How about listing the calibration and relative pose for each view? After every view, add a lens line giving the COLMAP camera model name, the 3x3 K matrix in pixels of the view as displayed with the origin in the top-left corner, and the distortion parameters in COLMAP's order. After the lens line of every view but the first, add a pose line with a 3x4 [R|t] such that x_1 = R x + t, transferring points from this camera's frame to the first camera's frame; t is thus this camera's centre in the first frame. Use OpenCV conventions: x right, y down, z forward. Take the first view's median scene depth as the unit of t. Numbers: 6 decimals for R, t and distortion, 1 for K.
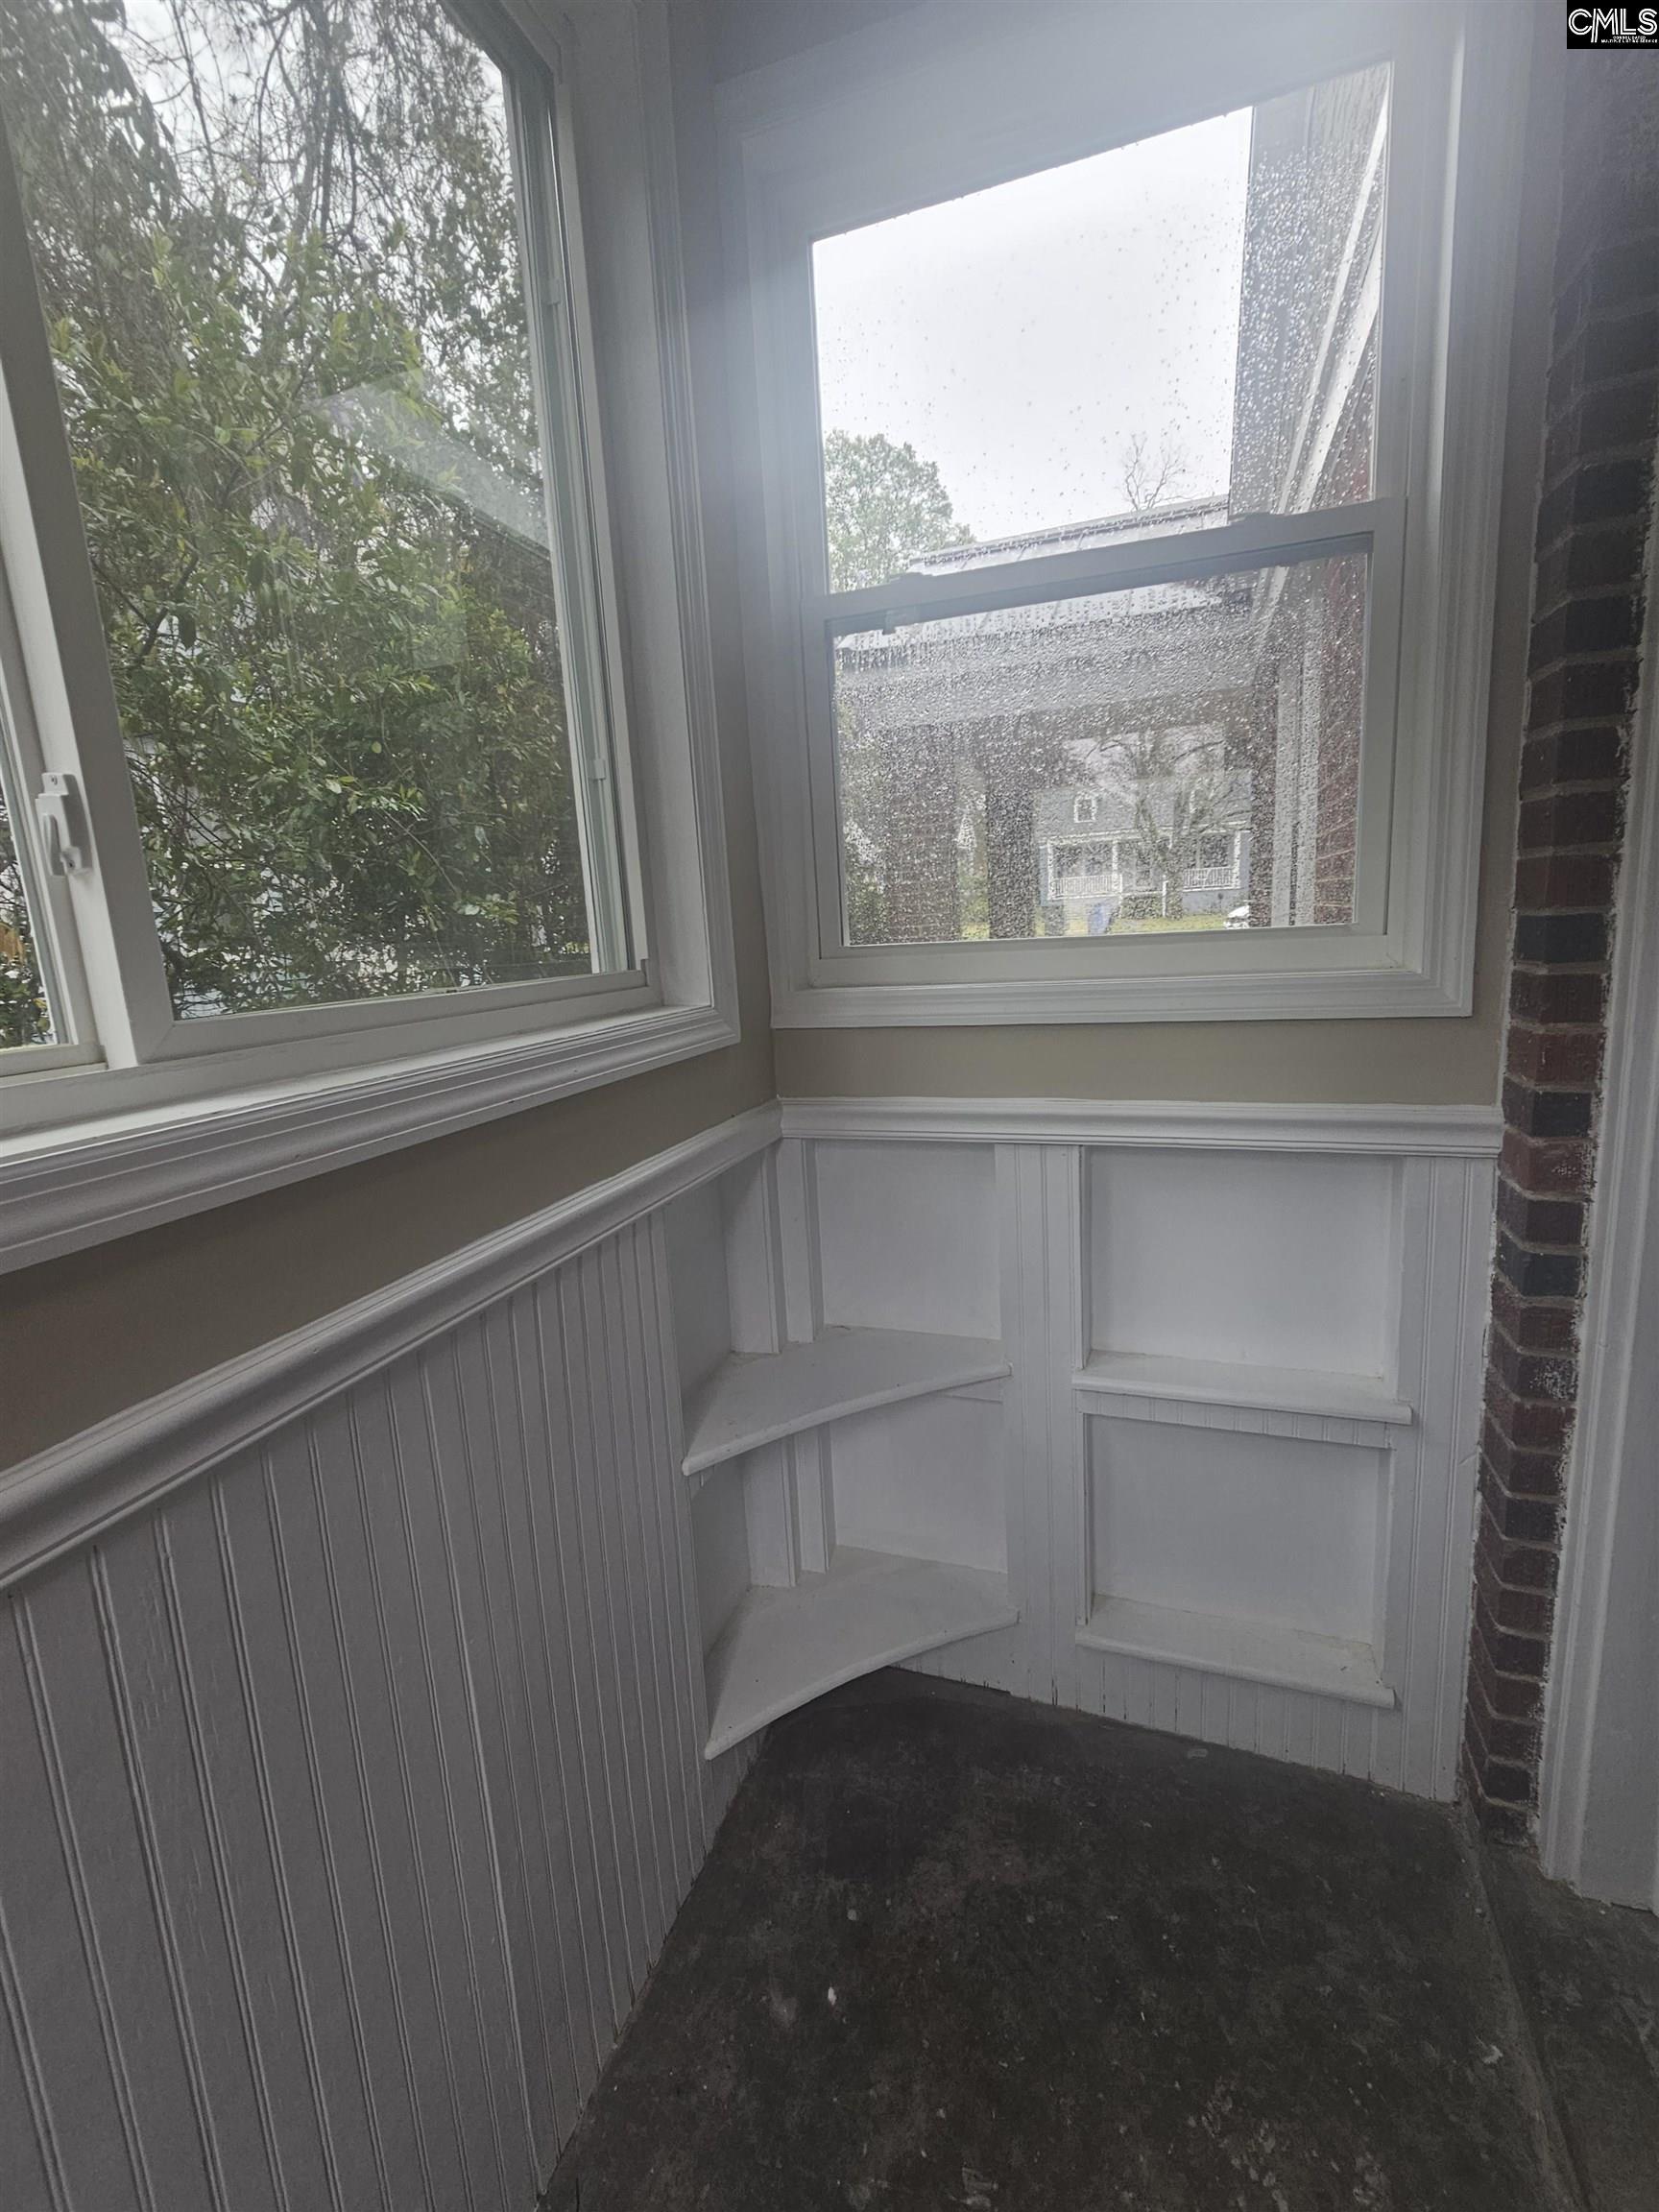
lens RADIAL K [[970.9, 0, 830.7], [0, 970.9, 1097.2], [0, 0, 1]] dist [-0.007753, 0.002768]
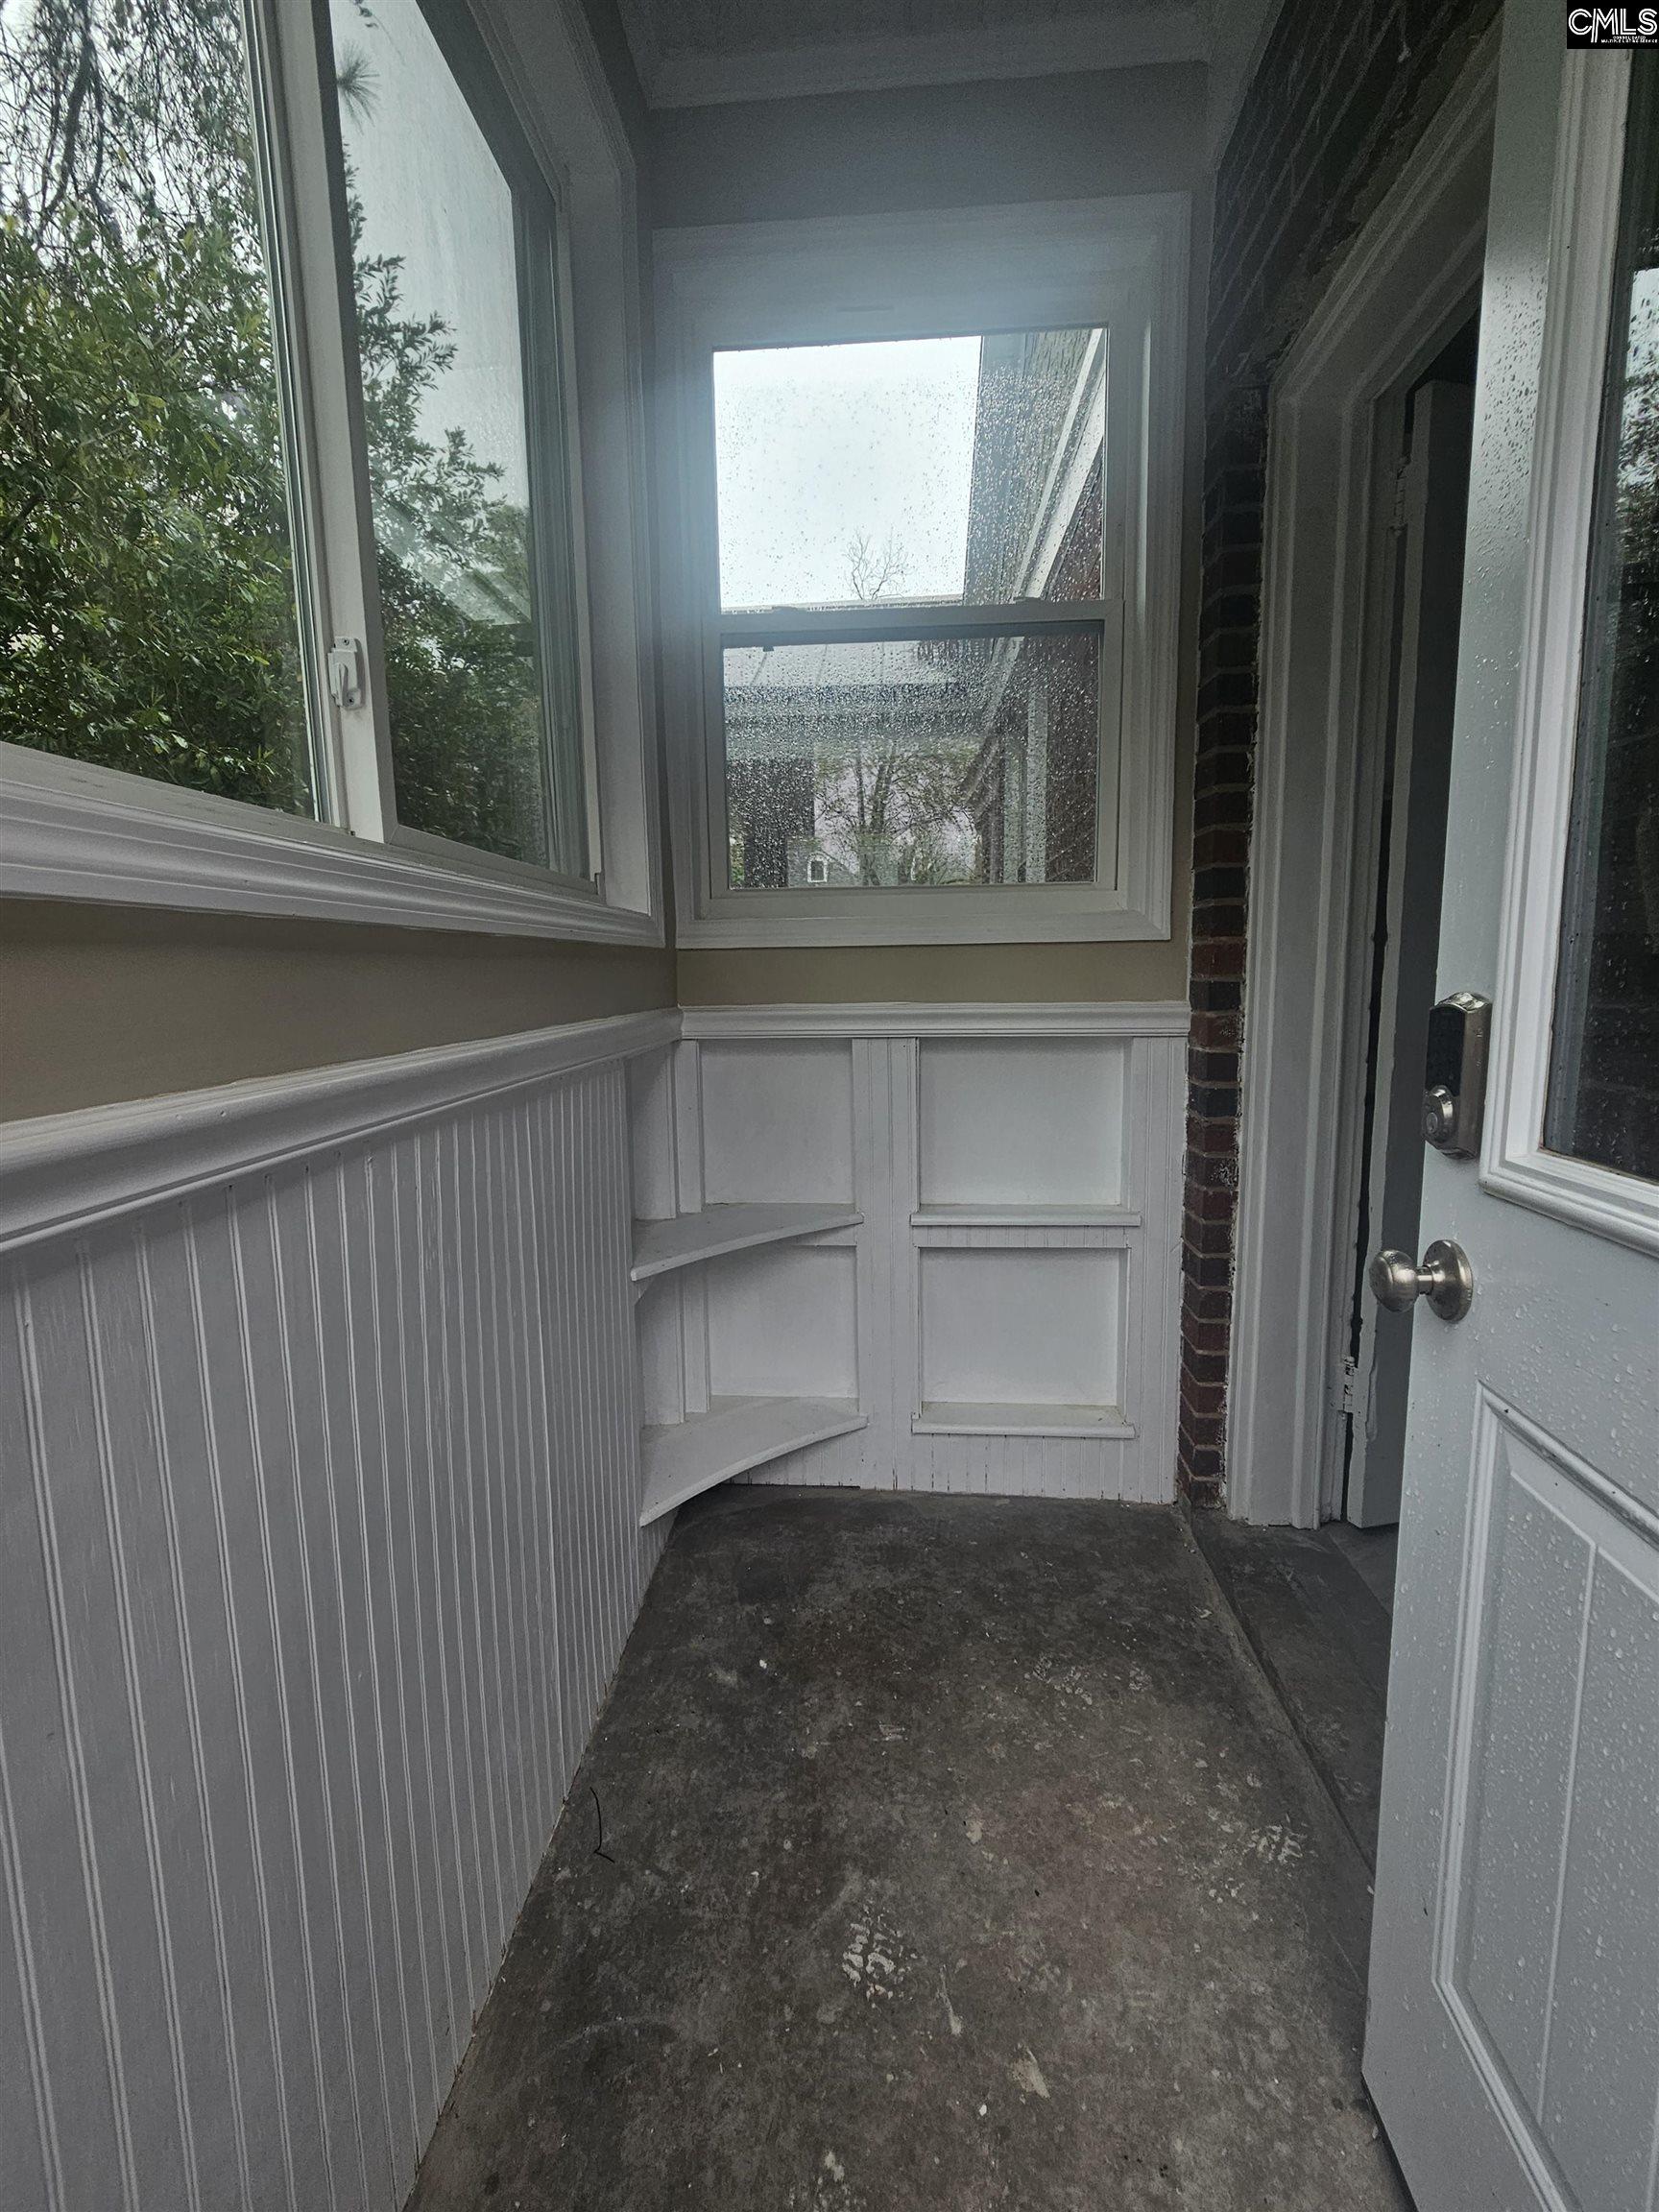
lens RADIAL K [[970.9, 0, 830.7], [0, 970.9, 1097.2], [0, 0, 1]] dist [-0.007753, 0.002768]
pose [[0.963438, 0.003661, 0.267906, -0.252097], [0.010648, 0.998593, -0.051940, 0.232239], [-0.267719, 0.052893, 0.962044, -0.299877]]
